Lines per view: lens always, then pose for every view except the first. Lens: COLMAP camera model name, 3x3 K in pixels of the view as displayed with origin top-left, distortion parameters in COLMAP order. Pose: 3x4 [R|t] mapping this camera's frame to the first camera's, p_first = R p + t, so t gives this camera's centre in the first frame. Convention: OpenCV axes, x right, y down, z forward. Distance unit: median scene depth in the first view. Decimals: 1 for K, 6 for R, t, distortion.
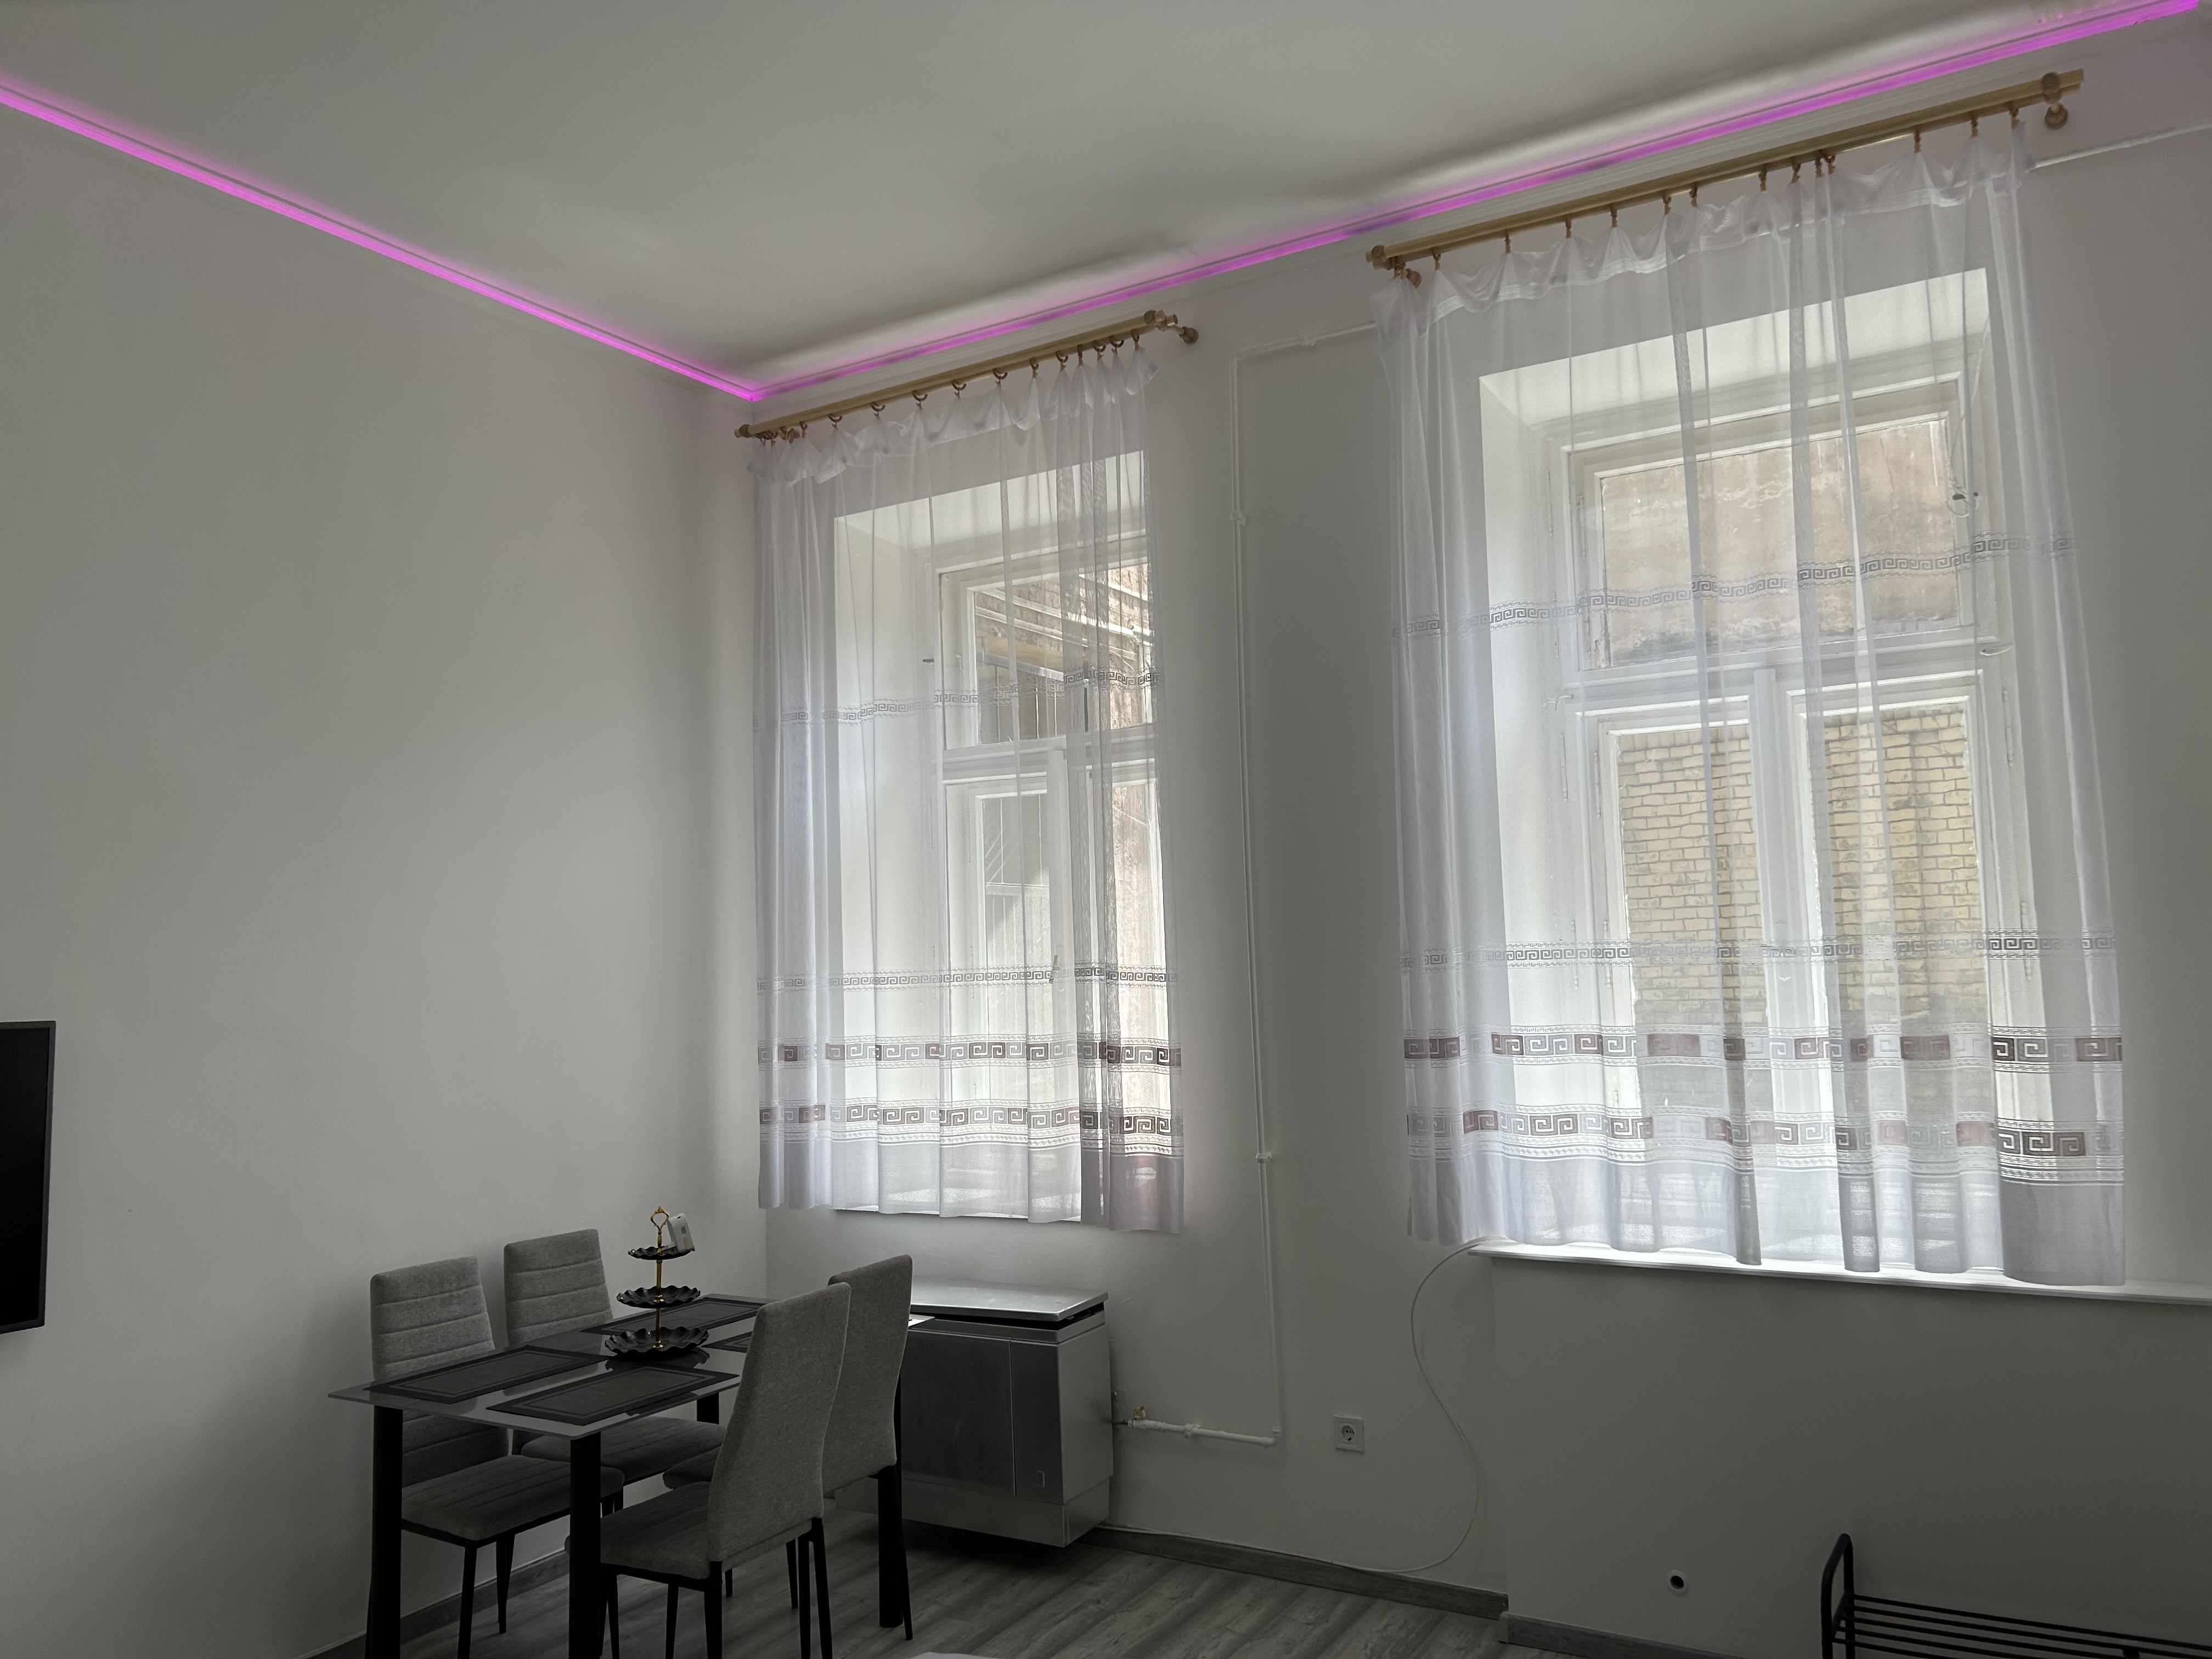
lens RADIAL K [[1659.4, 0, 1113.6], [0, 1659.4, 827.6], [0, 0, 1]] dist [0.054758, -0.063819]
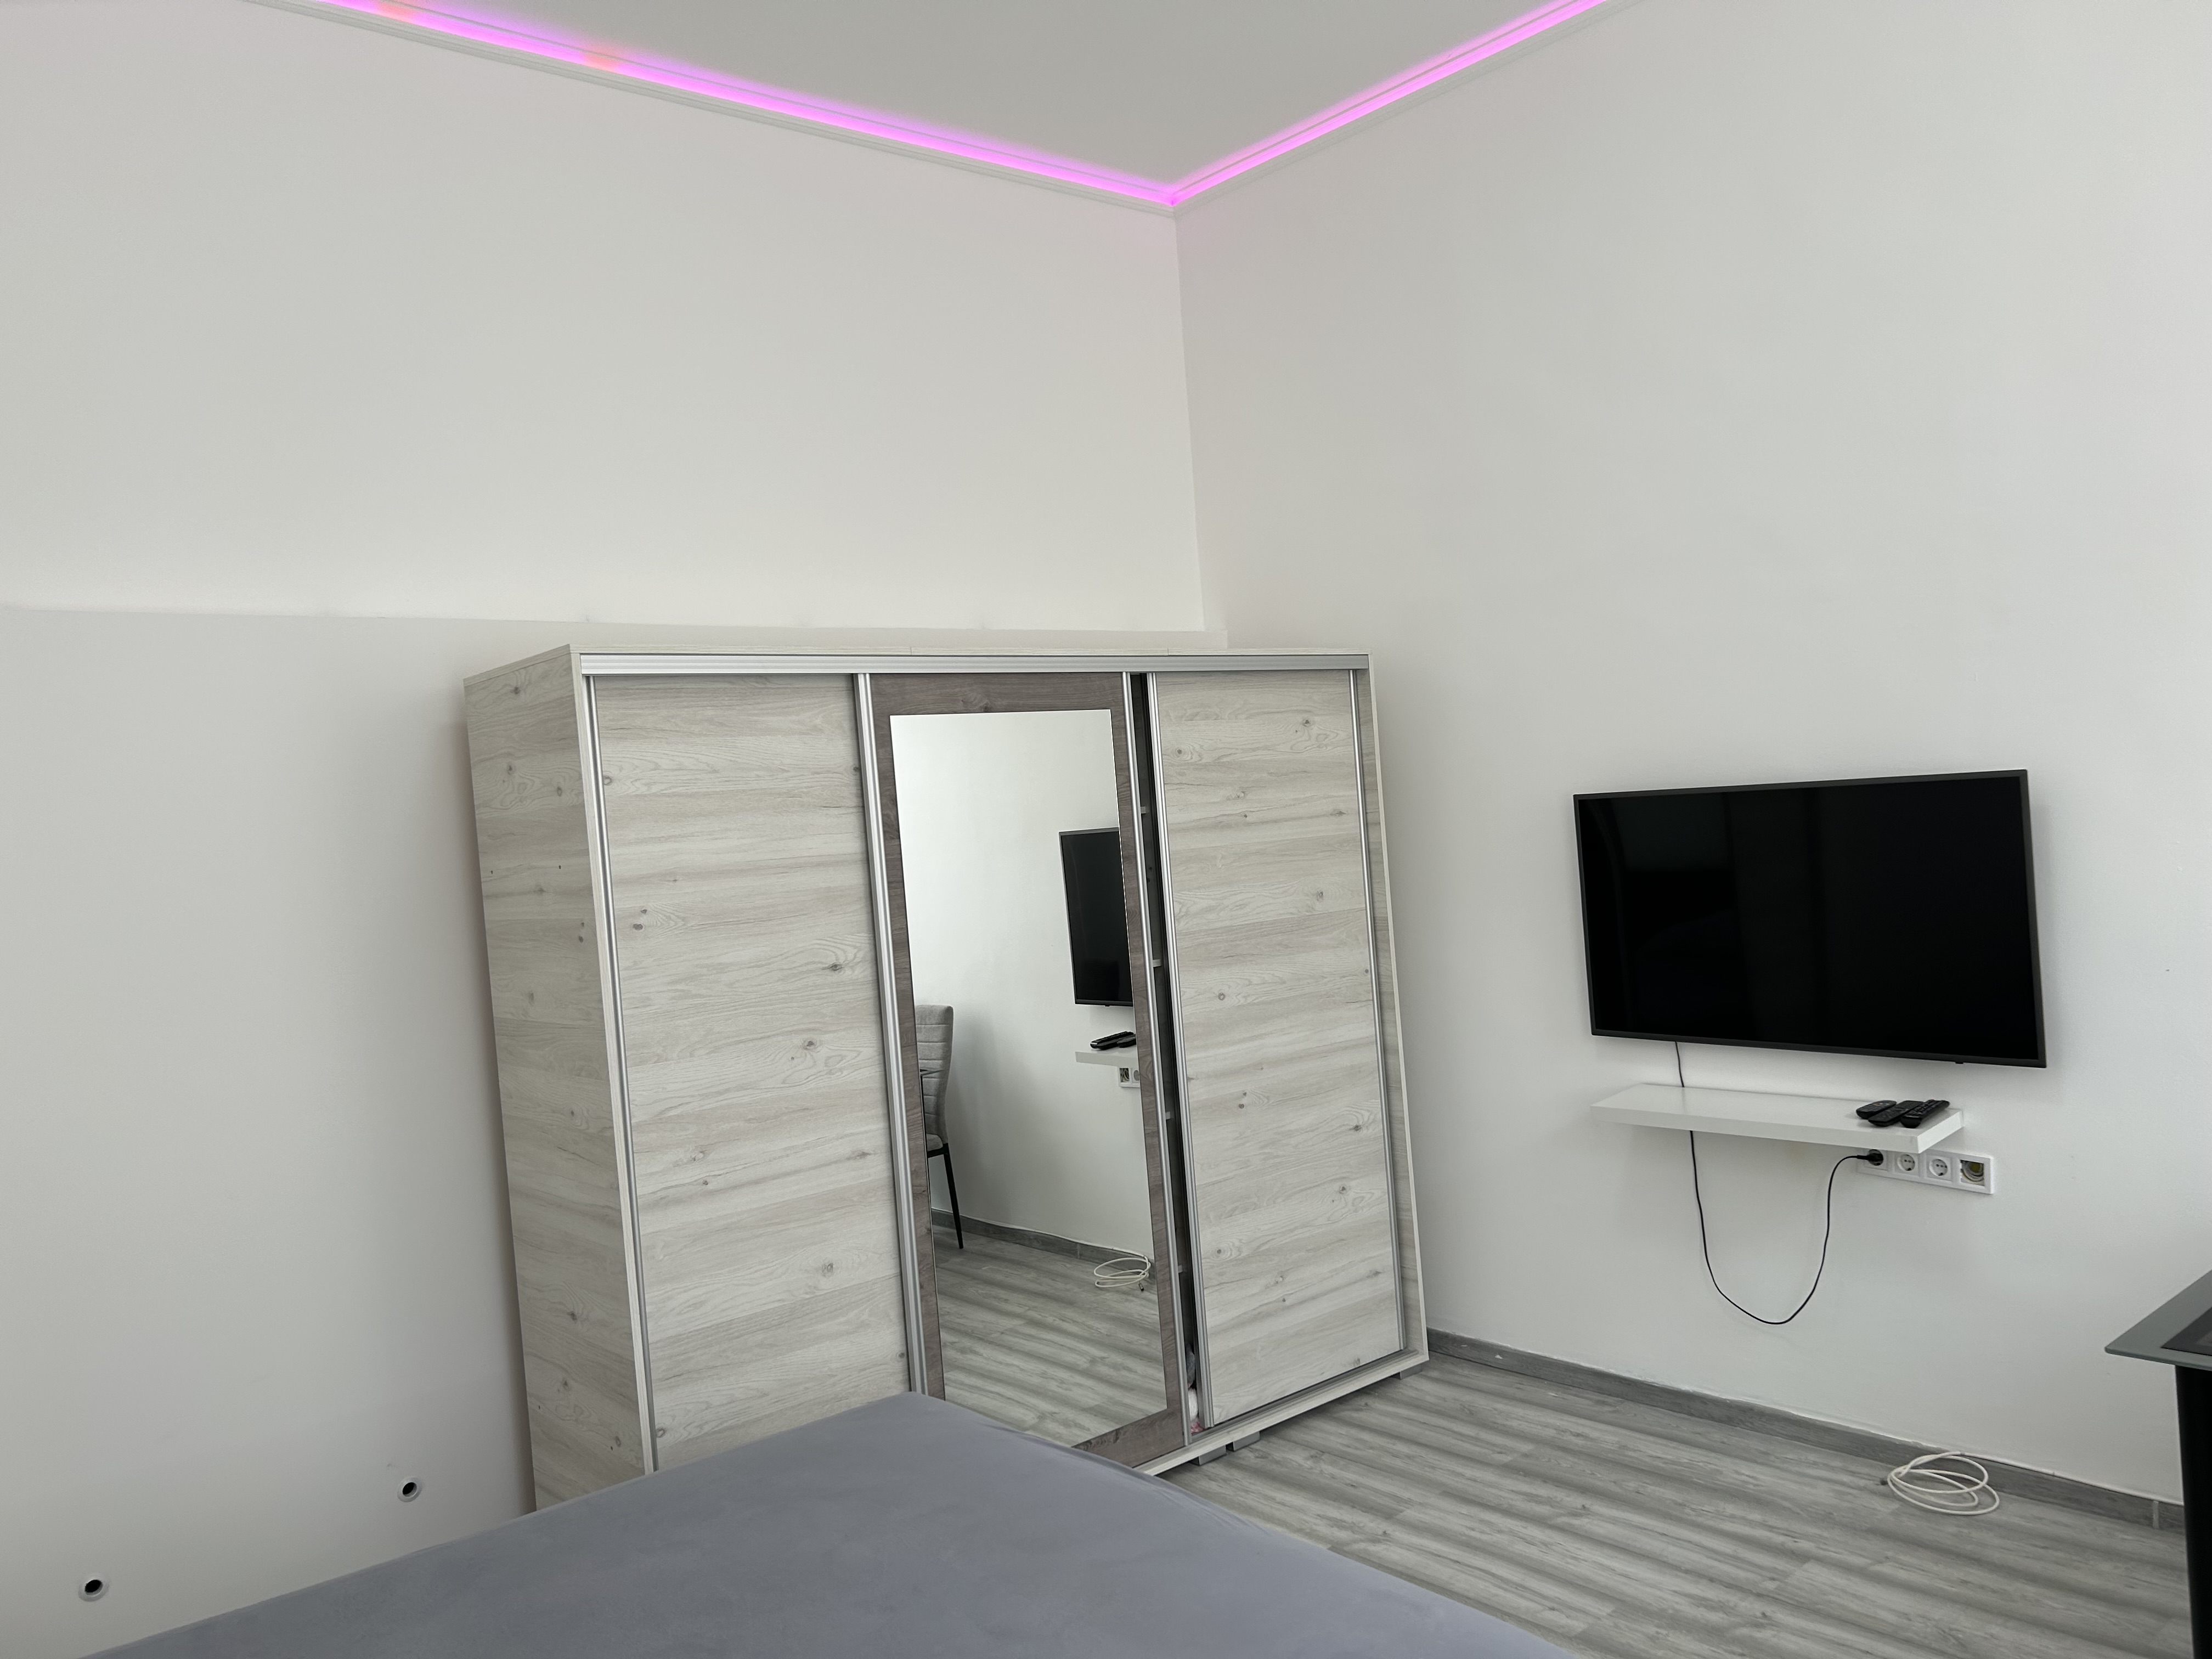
lens RADIAL K [[1659.4, 0, 1098.9], [0, 1659.4, 836.9], [0, 0, 1]] dist [0.054758, -0.063819]
pose [[-0.318073, 0.069569, -0.945510, 0.386103], [0.163649, 0.986363, 0.017523, 0.037976], [0.933836, -0.149158, -0.325120, 0.641641]]
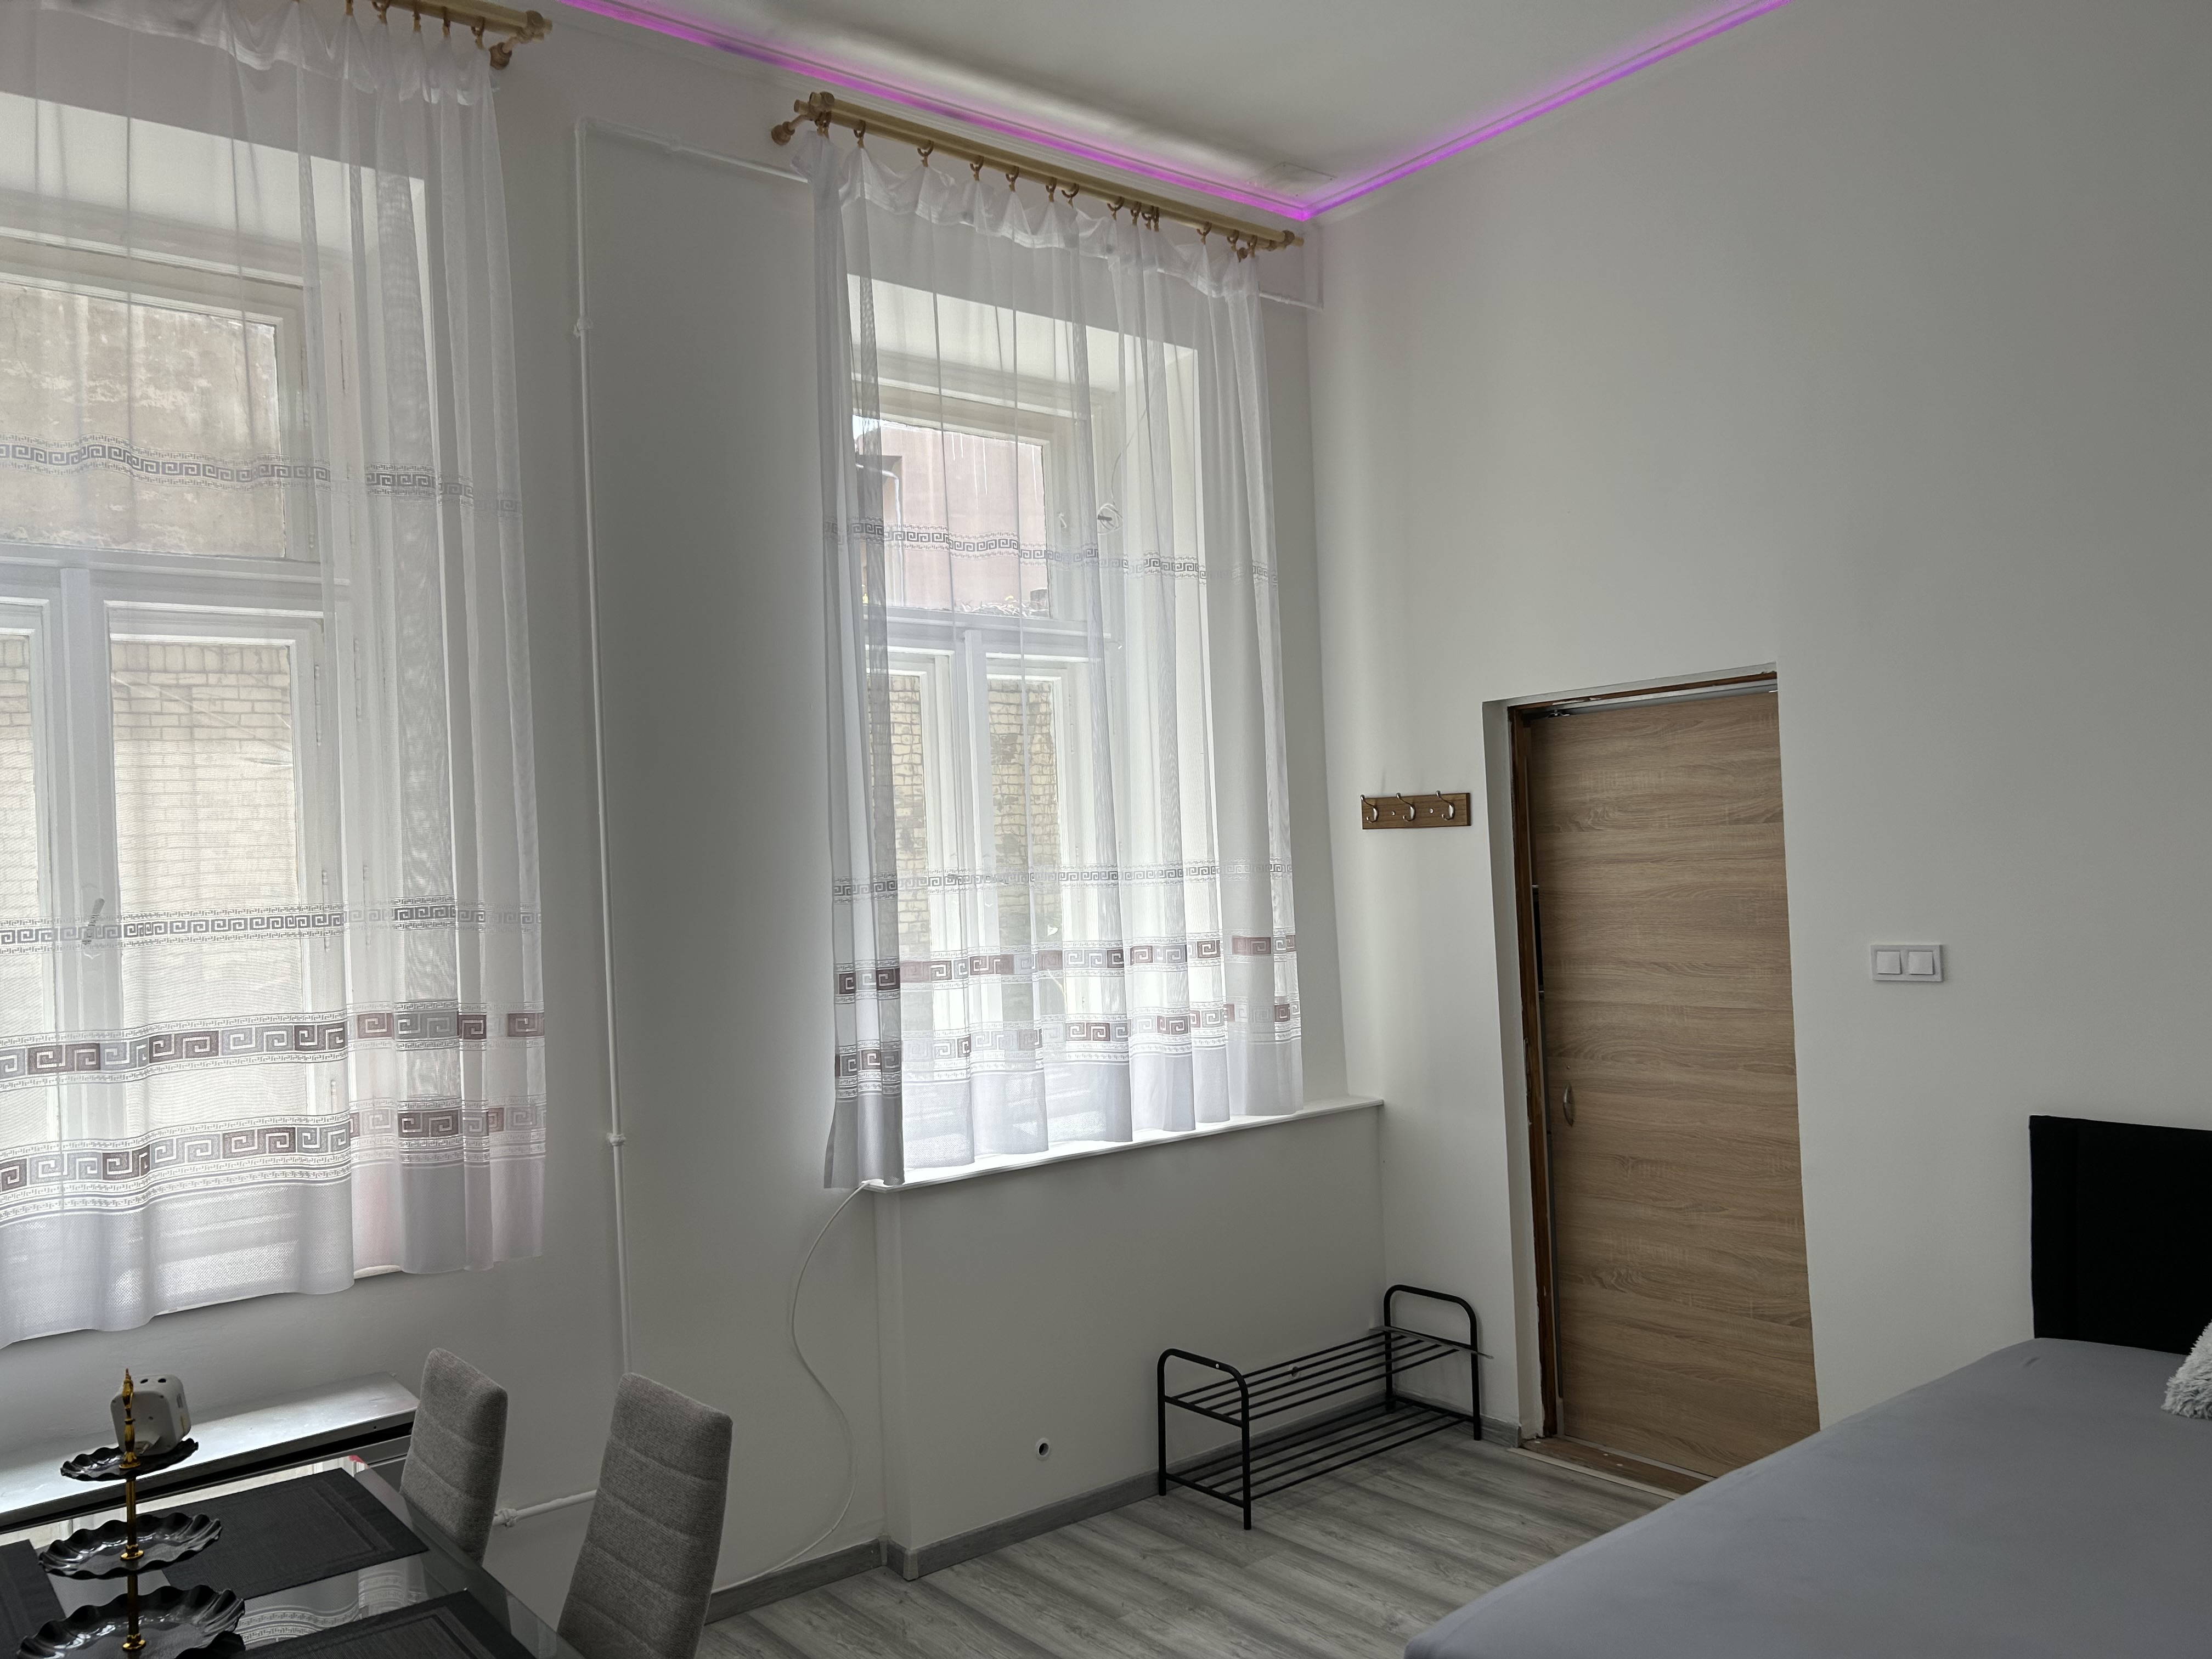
lens RADIAL K [[1659.4, 0, 1094.4], [0, 1659.4, 841.5], [0, 0, 1]] dist [0.054758, -0.063819]
pose [[0.354304, 0.030095, 0.934646, -0.593001], [-0.045736, 0.998844, -0.014824, 0.057401], [-0.934011, -0.037495, 0.355271, 0.511704]]
